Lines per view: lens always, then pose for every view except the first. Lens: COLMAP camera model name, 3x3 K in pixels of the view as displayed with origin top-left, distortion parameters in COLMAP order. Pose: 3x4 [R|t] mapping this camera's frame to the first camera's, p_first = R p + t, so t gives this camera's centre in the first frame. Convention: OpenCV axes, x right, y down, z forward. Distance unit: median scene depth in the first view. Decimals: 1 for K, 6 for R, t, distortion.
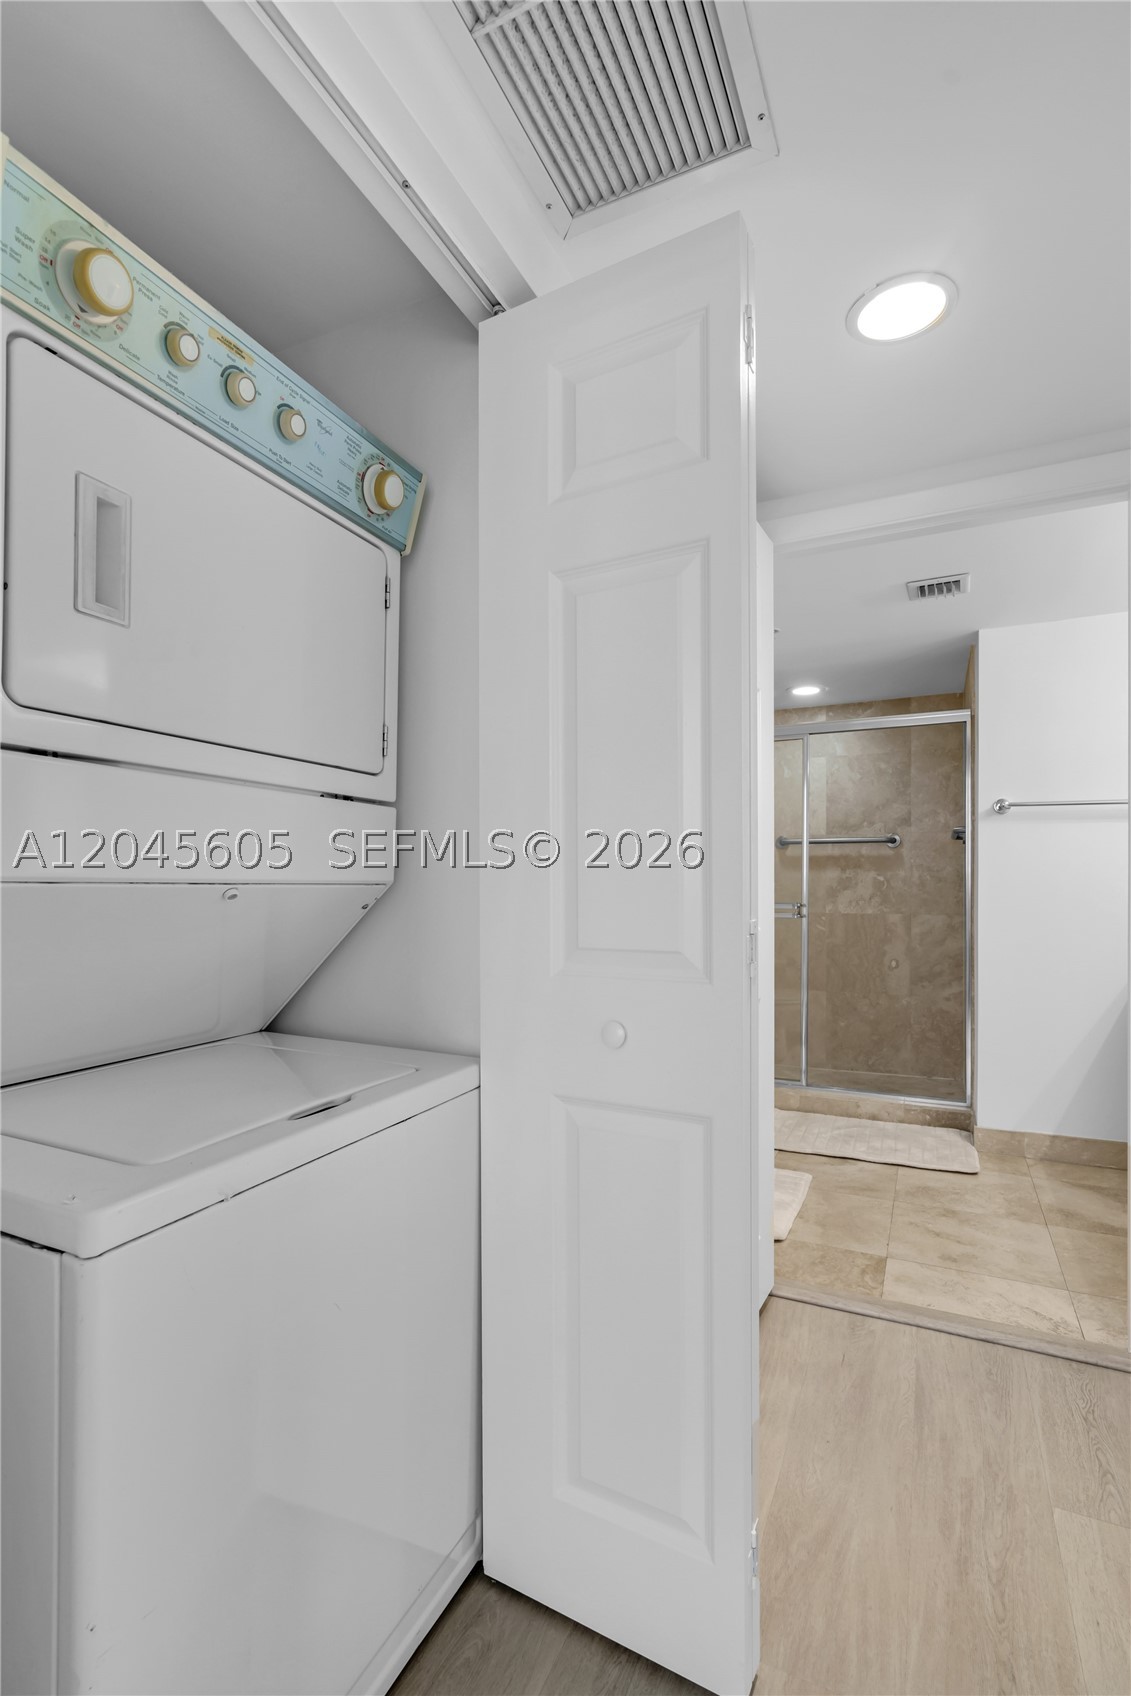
lens RADIAL K [[780.3, 0, 561.8], [0, 780.3, 892.9], [0, 0, 1]] dist [-0.002714, 0.000086]
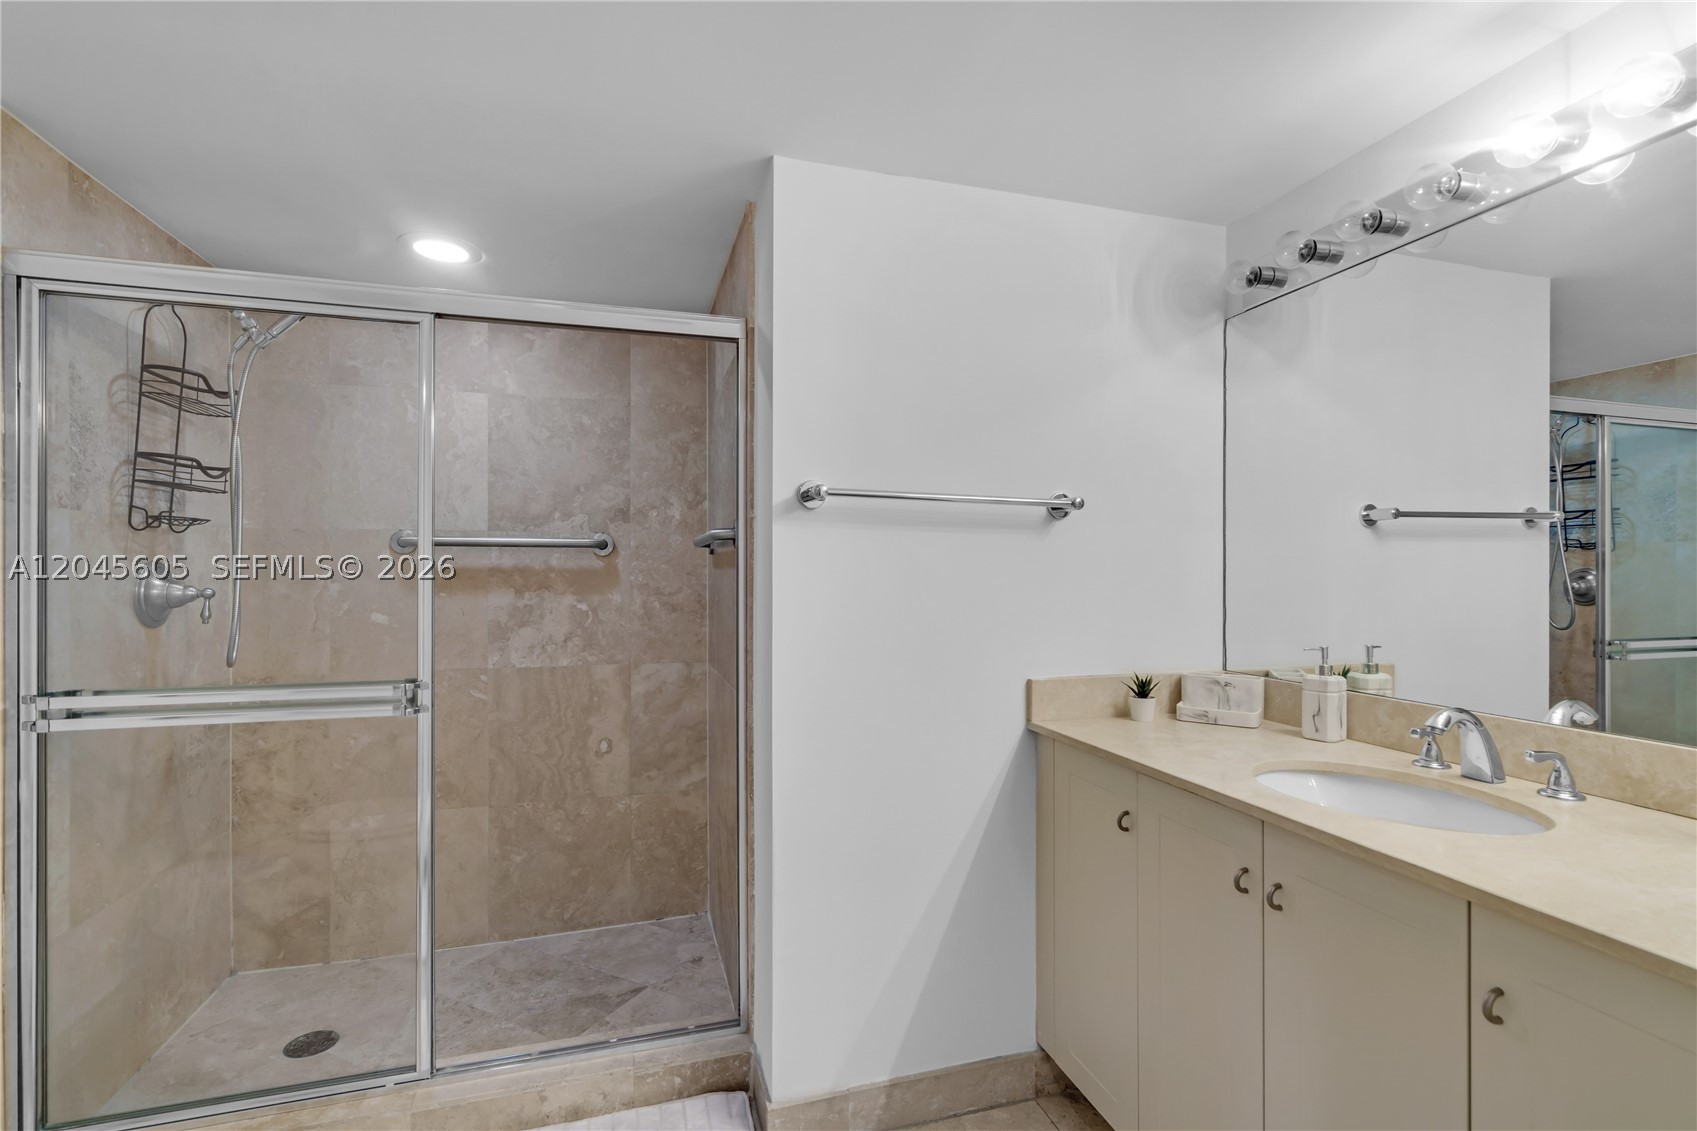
lens RADIAL K [[774.3, 0, 854.5], [0, 774.3, 565.9], [0, 0, 1]] dist [-0.003817, -0.000189]
pose [[0.741550, 0.006368, 0.670867, 0.165195], [0.010108, 0.999735, -0.020663, -0.035968], [-0.670821, 0.022103, 0.741290, 0.419845]]
